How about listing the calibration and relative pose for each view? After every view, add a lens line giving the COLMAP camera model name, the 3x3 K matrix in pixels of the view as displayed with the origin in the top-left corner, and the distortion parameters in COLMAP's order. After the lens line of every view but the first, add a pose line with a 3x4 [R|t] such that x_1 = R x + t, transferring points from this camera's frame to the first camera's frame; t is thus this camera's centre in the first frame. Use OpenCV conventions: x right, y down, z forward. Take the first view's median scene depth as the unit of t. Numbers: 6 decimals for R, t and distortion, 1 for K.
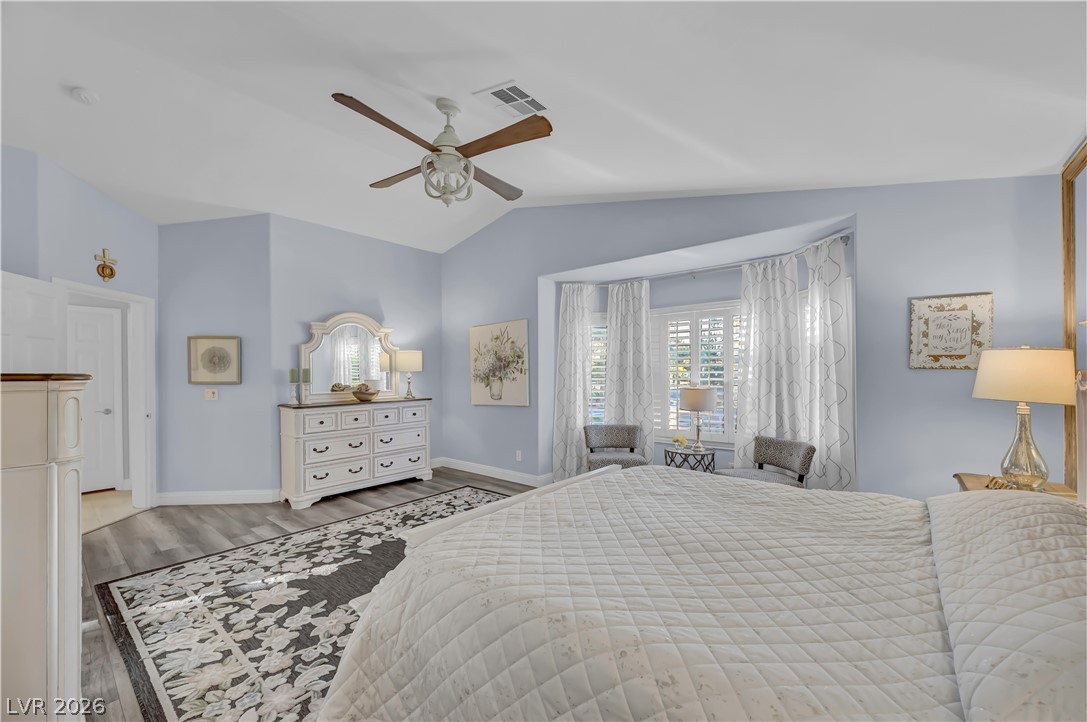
lens RADIAL K [[433.3, 0, 542.5], [0, 433.3, 373.4], [0, 0, 1]] dist [-0.000923, 0.000055]
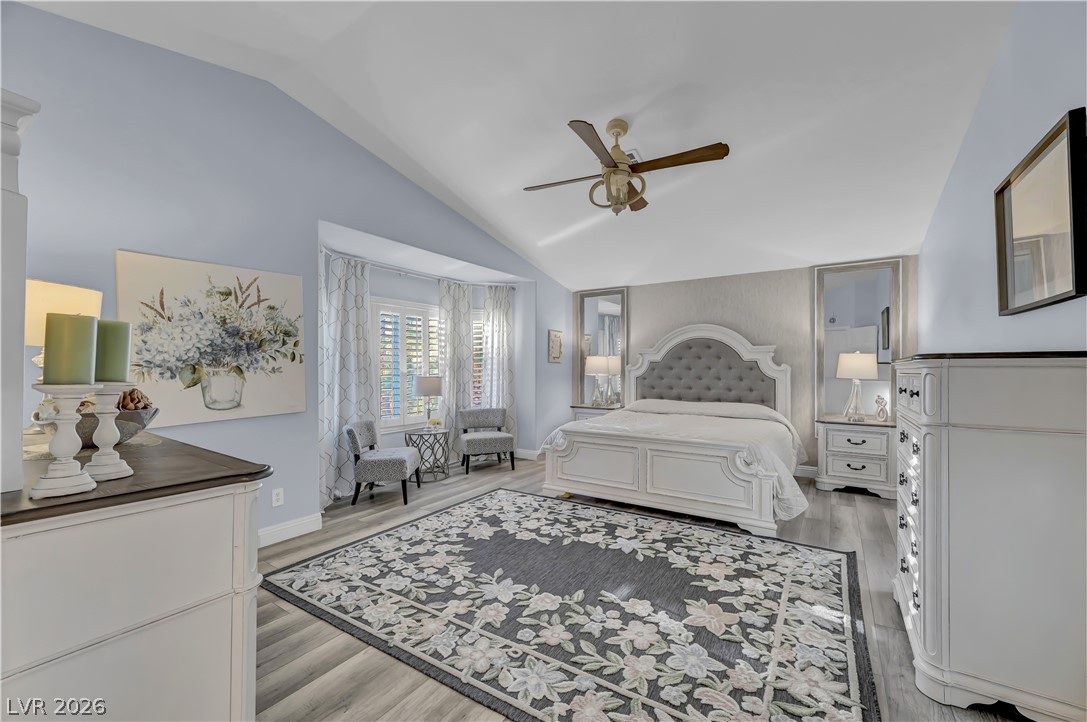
lens RADIAL K [[439.2, 0, 548.1], [0, 439.2, 366.0], [0, 0, 1]] dist [-0.000259, -0.000069]
pose [[-0.127223, 0.007355, 0.991847, -1.178402], [0.000374, 0.999973, -0.007367, 0.019966], [-0.991874, -0.000566, -0.127222, 1.166482]]
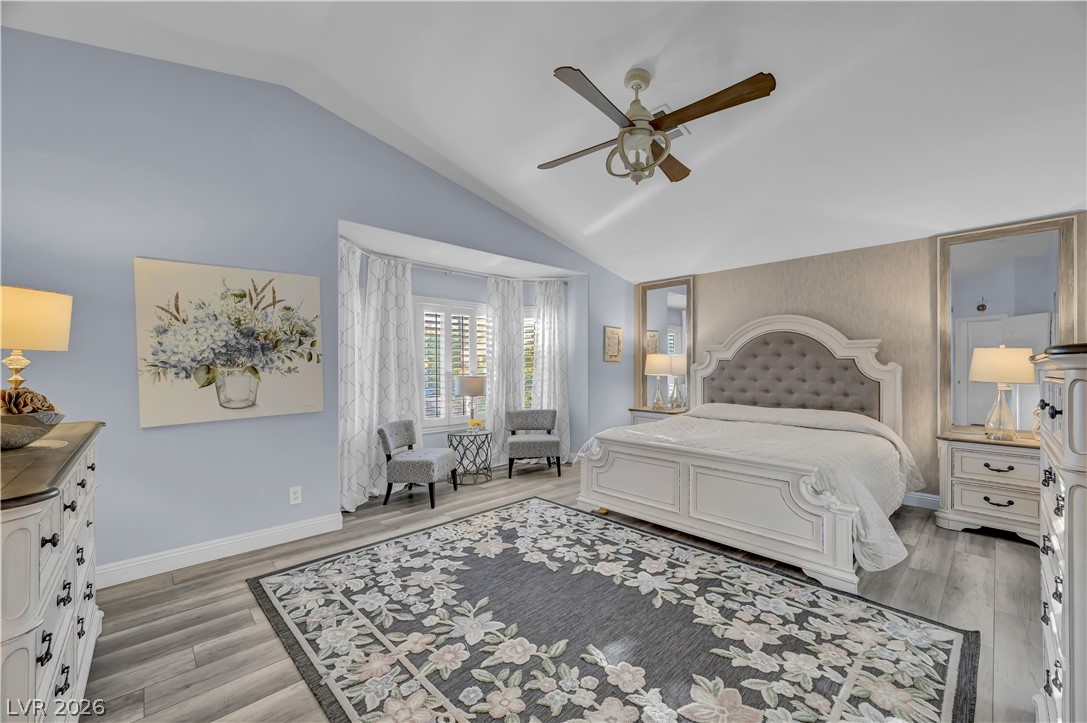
lens RADIAL K [[432.5, 0, 546.0], [0, 432.5, 364.5], [0, 0, 1]] dist [0.000227, 0.000180]
pose [[0.103813, 0.007754, 0.994567, -1.038308], [0.000175, 0.999969, -0.007815, 0.016859], [-0.994597, 0.000985, 0.103808, 0.968046]]
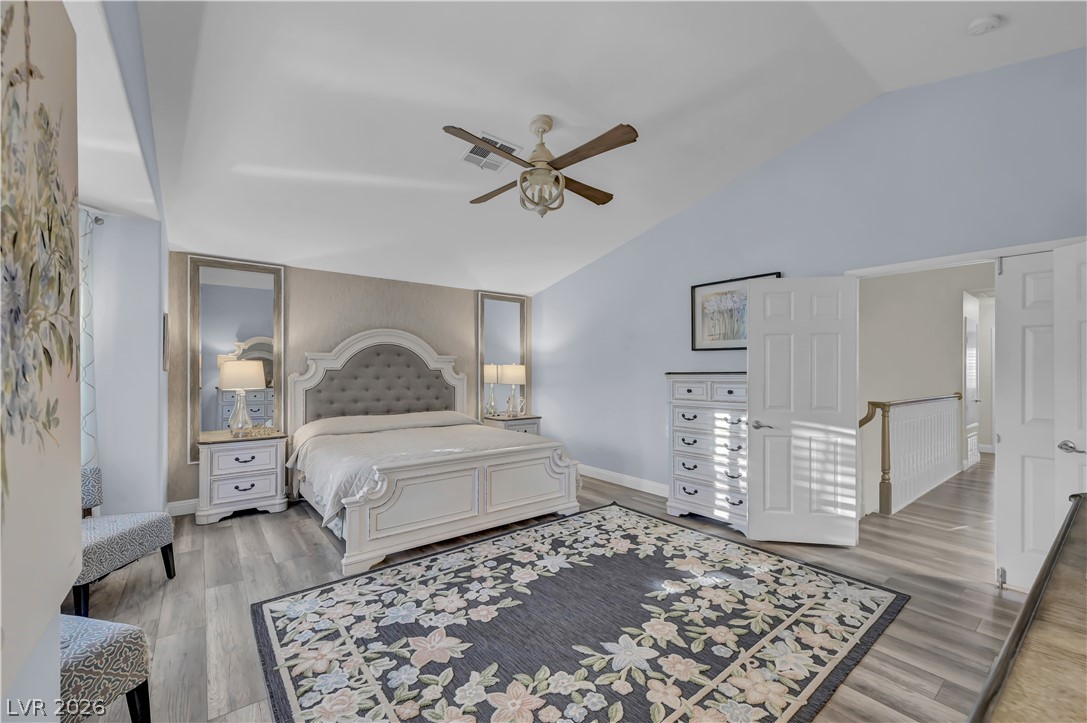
lens RADIAL K [[444.7, 0, 548.2], [0, 444.7, 371.0], [0, 0, 1]] dist [0.003218, 0.000285]
pose [[-0.981152, 0.004661, 0.193181, -0.389833], [0.004538, 0.999989, -0.001076, -0.003231], [-0.193184, -0.000179, -0.981163, 1.825004]]
